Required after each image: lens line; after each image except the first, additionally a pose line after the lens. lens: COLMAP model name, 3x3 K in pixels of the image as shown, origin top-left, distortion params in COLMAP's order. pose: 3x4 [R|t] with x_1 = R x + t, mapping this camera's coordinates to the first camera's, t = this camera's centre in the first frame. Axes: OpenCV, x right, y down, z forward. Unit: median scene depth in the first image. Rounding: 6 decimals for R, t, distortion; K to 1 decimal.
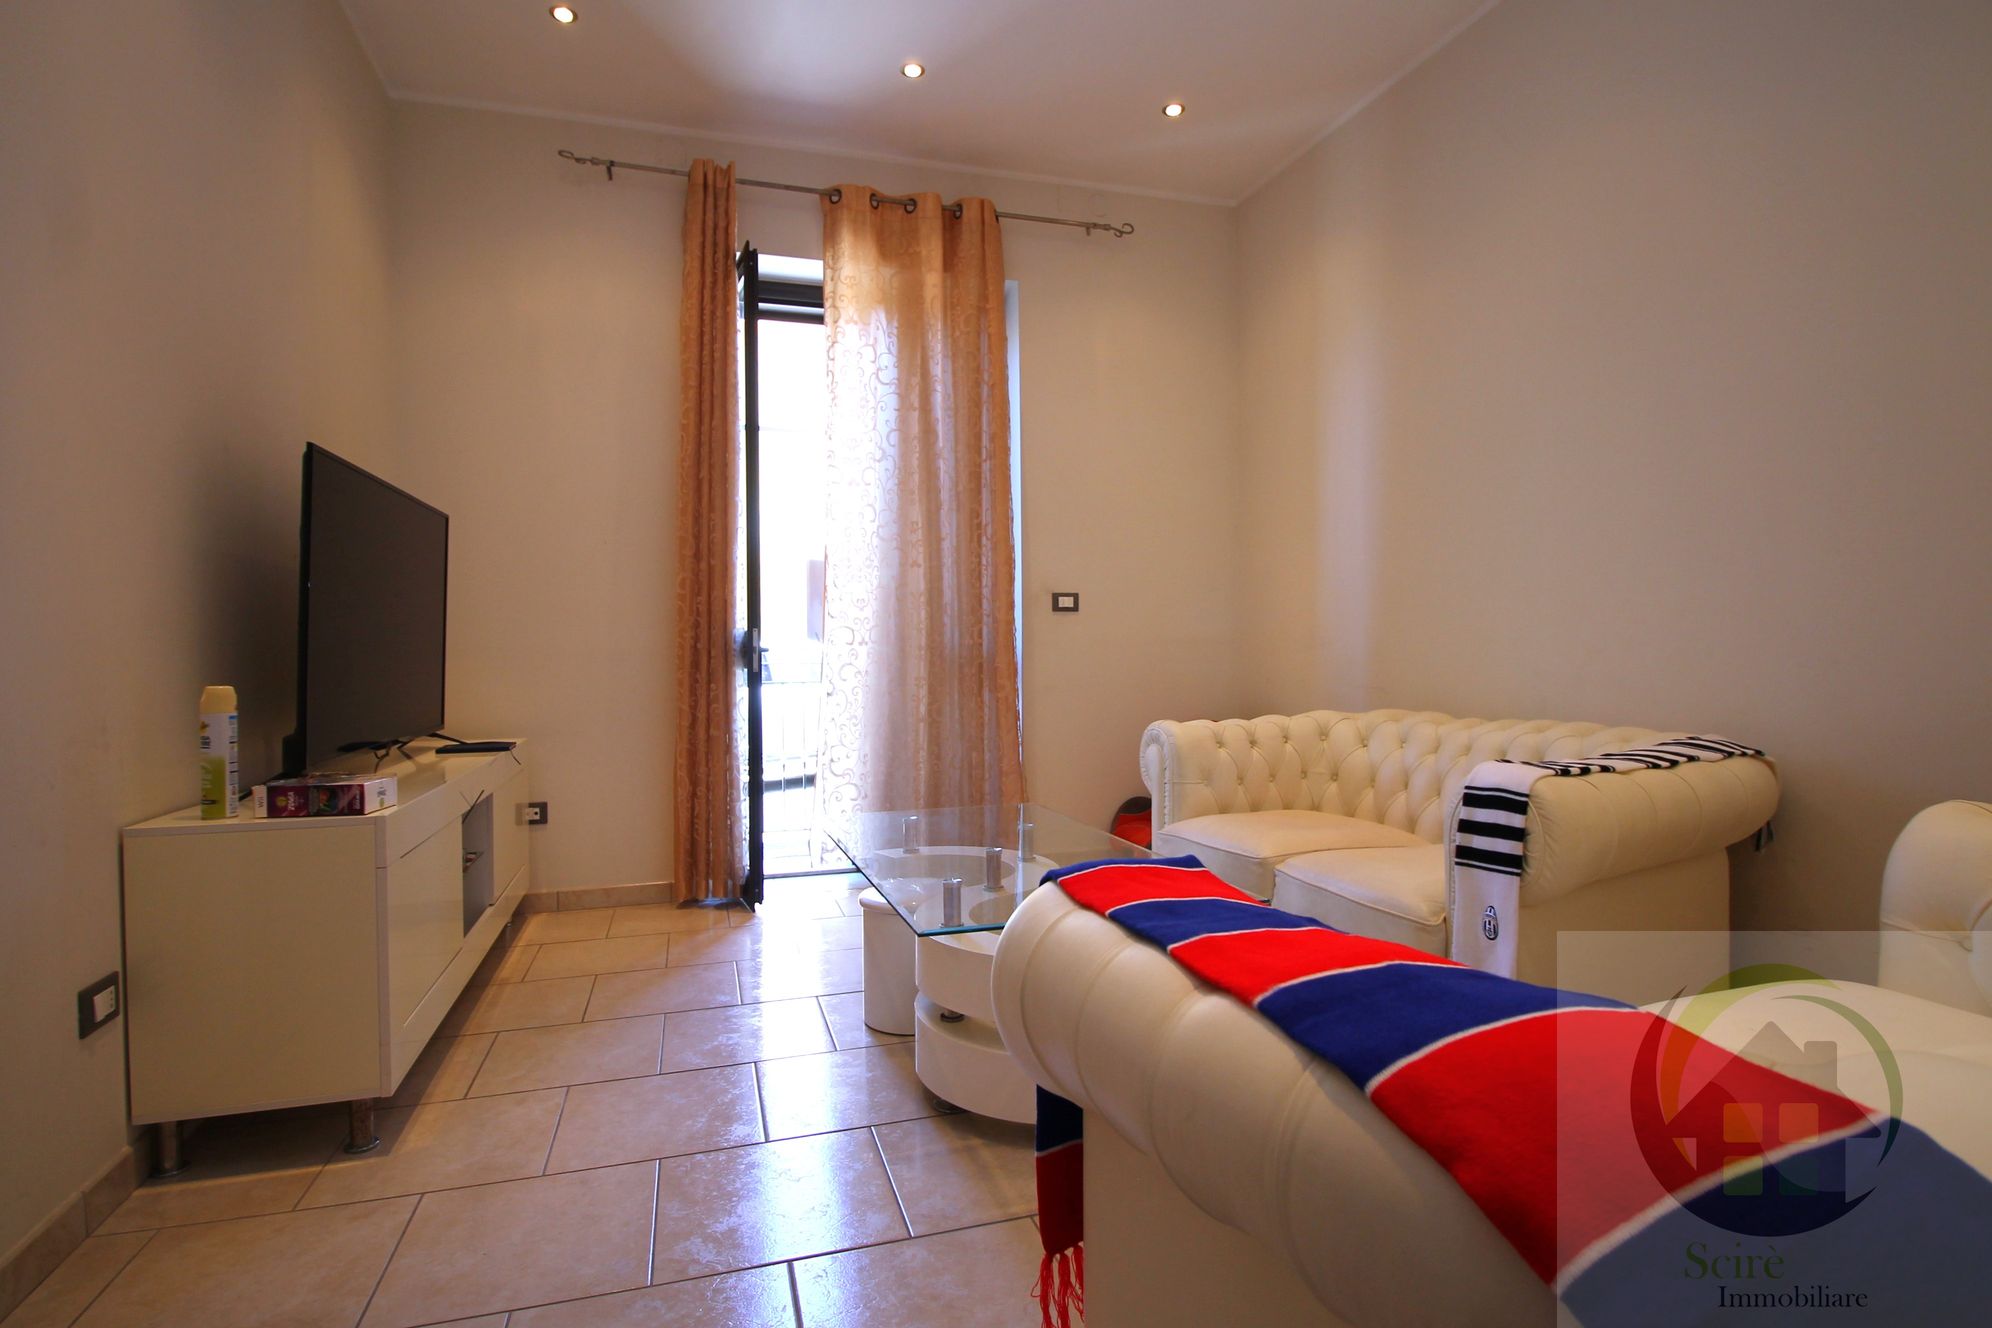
lens RADIAL K [[989.4, 0, 1013.5], [0, 989.4, 657.5], [0, 0, 1]] dist [0.018752, -0.034055]
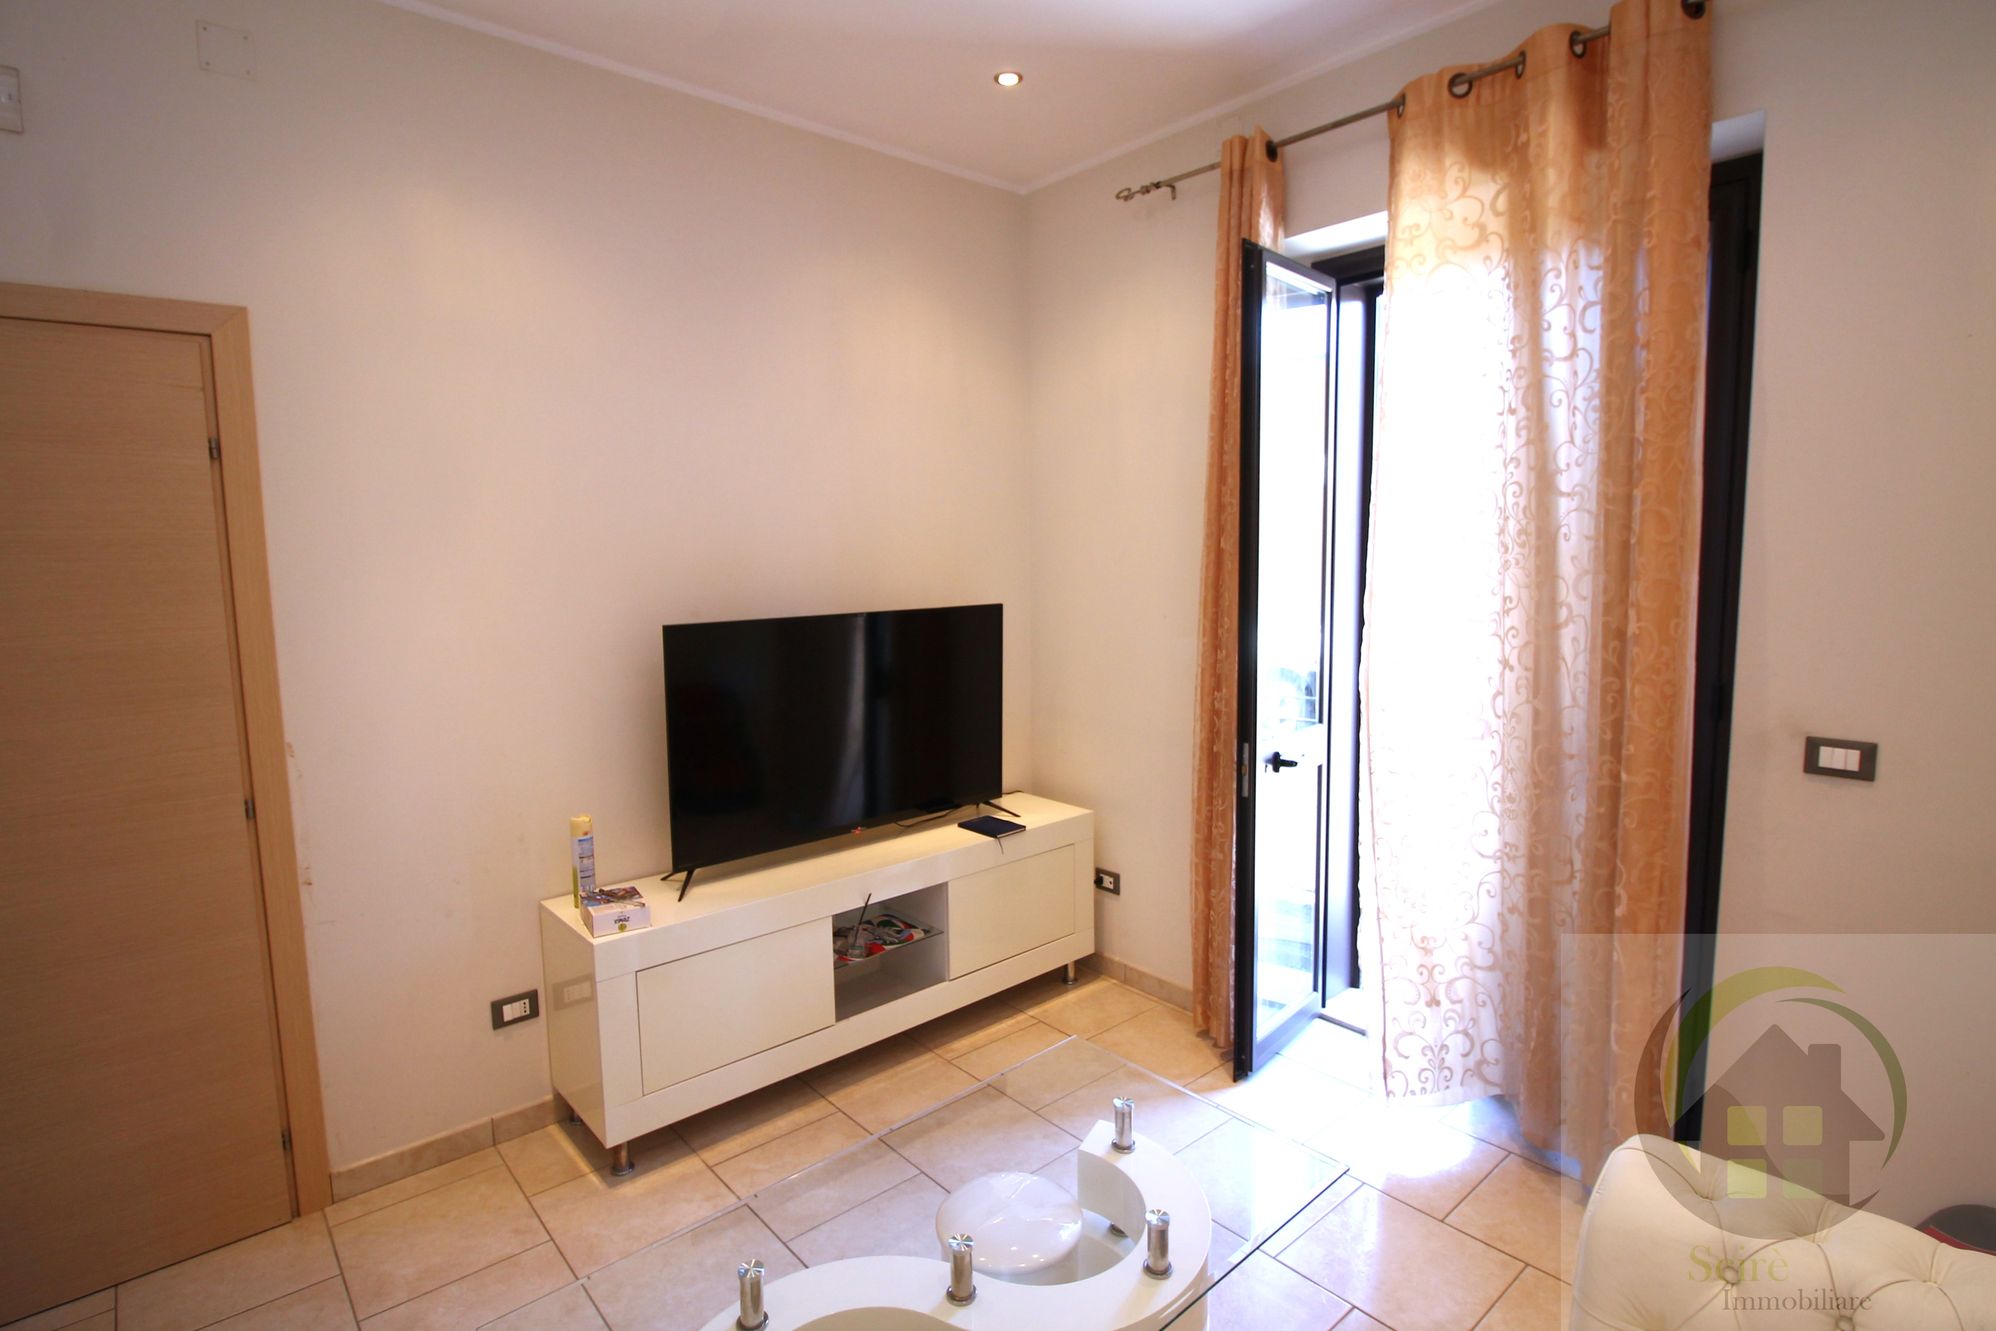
lens RADIAL K [[991.3, 0, 1015.5], [0, 991.3, 659.0], [0, 0, 1]] dist [0.018752, -0.034055]
pose [[0.411831, 0.102511, -0.905476, 0.348884], [-0.006060, 0.993939, 0.109770, -0.169280], [0.911240, -0.039719, 0.409956, 0.479261]]
